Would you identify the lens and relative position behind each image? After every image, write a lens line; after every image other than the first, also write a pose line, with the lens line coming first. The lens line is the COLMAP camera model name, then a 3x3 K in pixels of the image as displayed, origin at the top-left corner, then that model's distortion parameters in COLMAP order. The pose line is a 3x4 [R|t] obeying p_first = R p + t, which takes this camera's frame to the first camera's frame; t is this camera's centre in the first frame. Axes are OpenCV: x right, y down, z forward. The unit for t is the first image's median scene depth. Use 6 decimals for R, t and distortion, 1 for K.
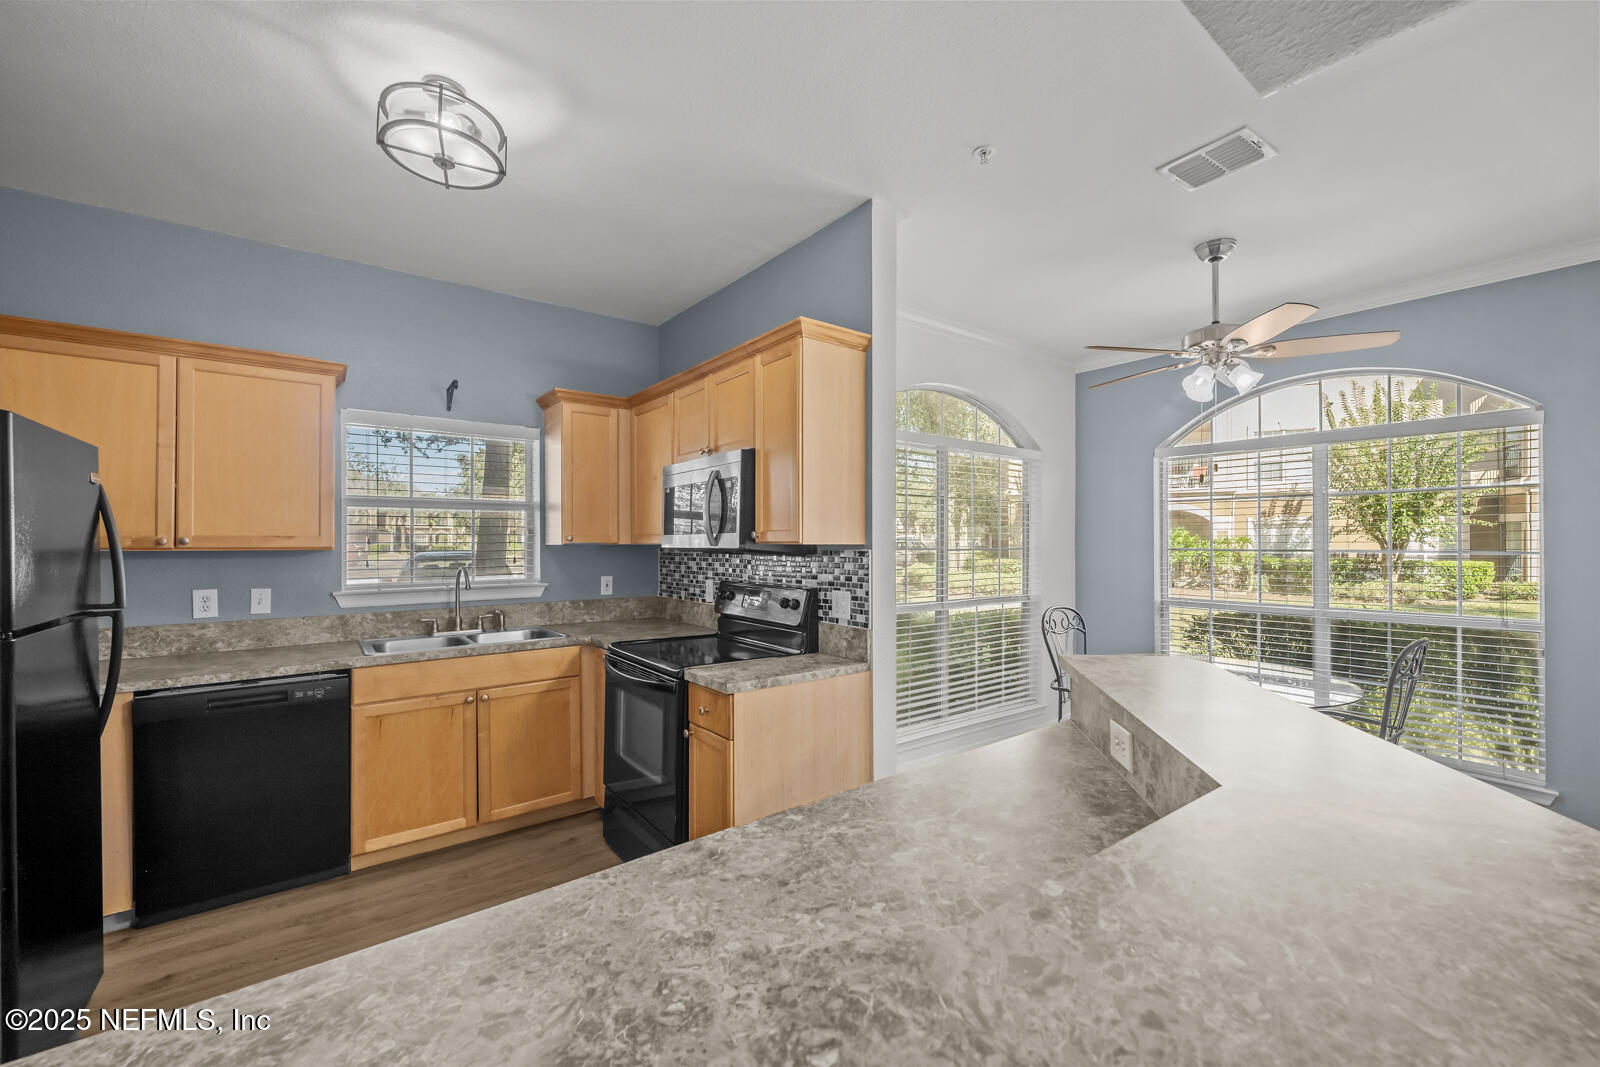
lens RADIAL K [[650.0, 0, 795.3], [0, 650.0, 538.3], [0, 0, 1]] dist [-0.001099, -0.001371]
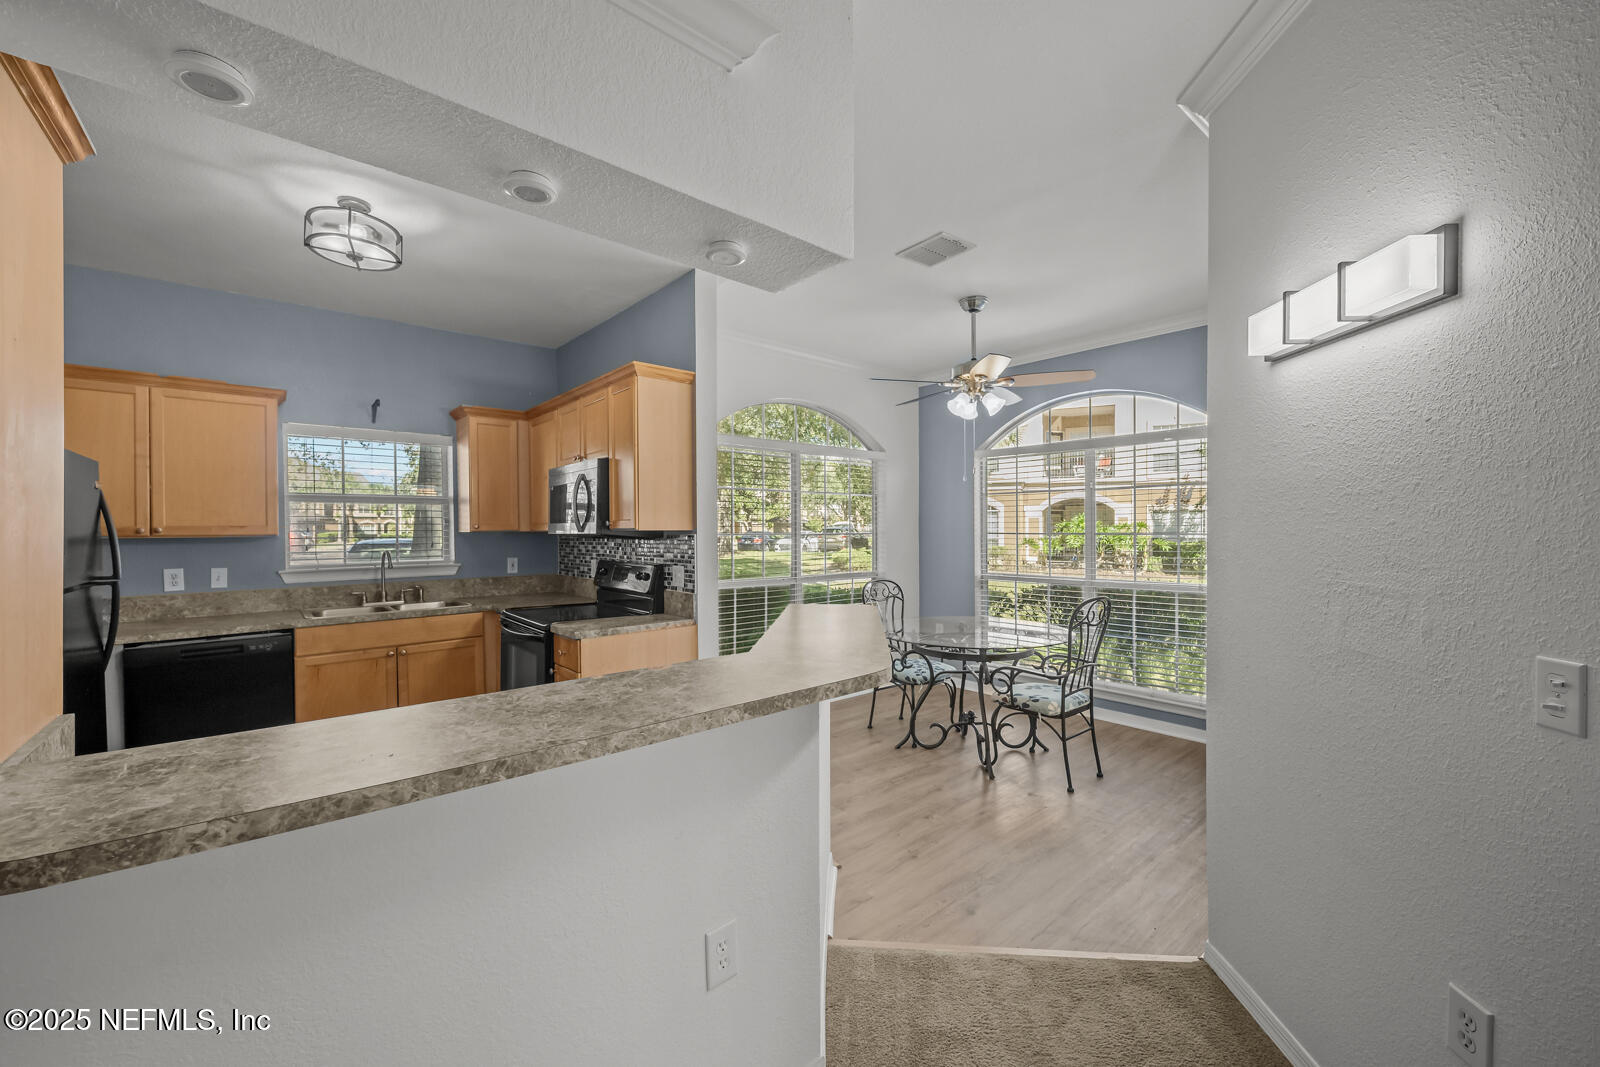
lens RADIAL K [[650.0, 0, 788.2], [0, 650.0, 535.4], [0, 0, 1]] dist [-0.001099, -0.001371]
pose [[0.998912, -0.005467, 0.046306, 0.225013], [0.004714, 0.999855, 0.016347, -0.000723], [-0.046388, -0.016111, 0.998794, -0.312405]]
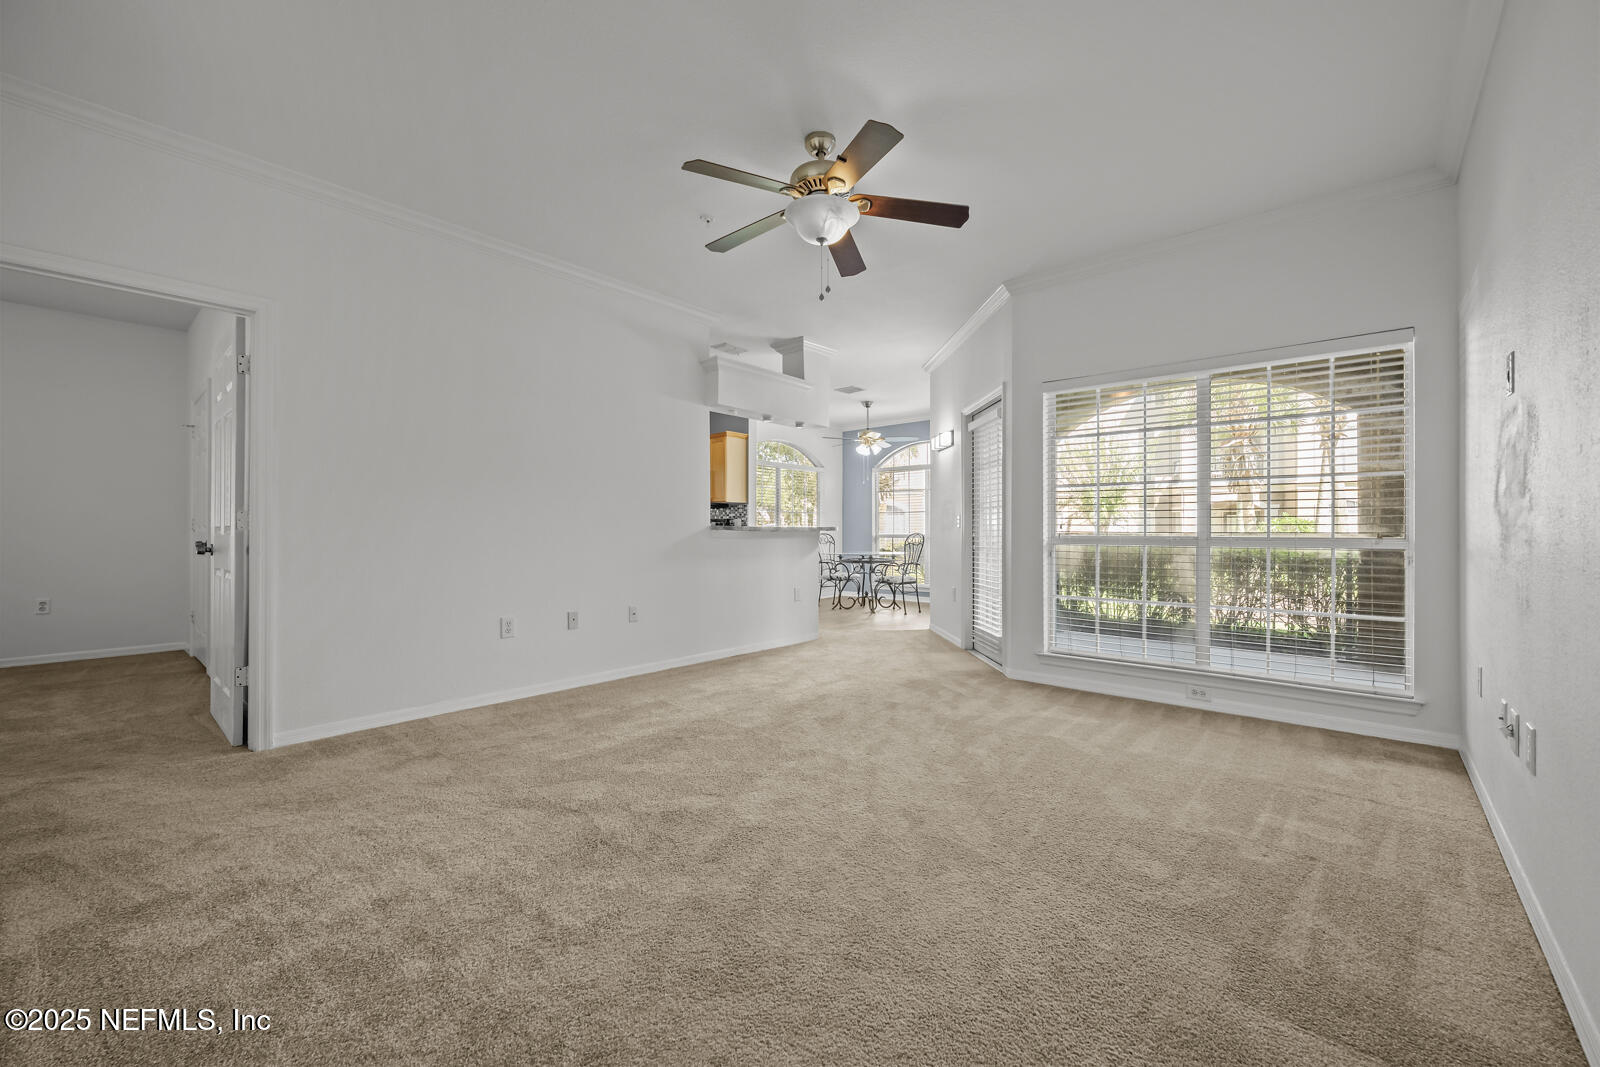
lens RADIAL K [[650.0, 0, 791.3], [0, 650.0, 527.3], [0, 0, 1]] dist [-0.001099, -0.001371]
pose [[0.984816, 0.005023, 0.173529, -0.195129], [-0.004052, 0.999974, -0.005951, 0.131230], [-0.173555, 0.005157, 0.984811, -1.882076]]
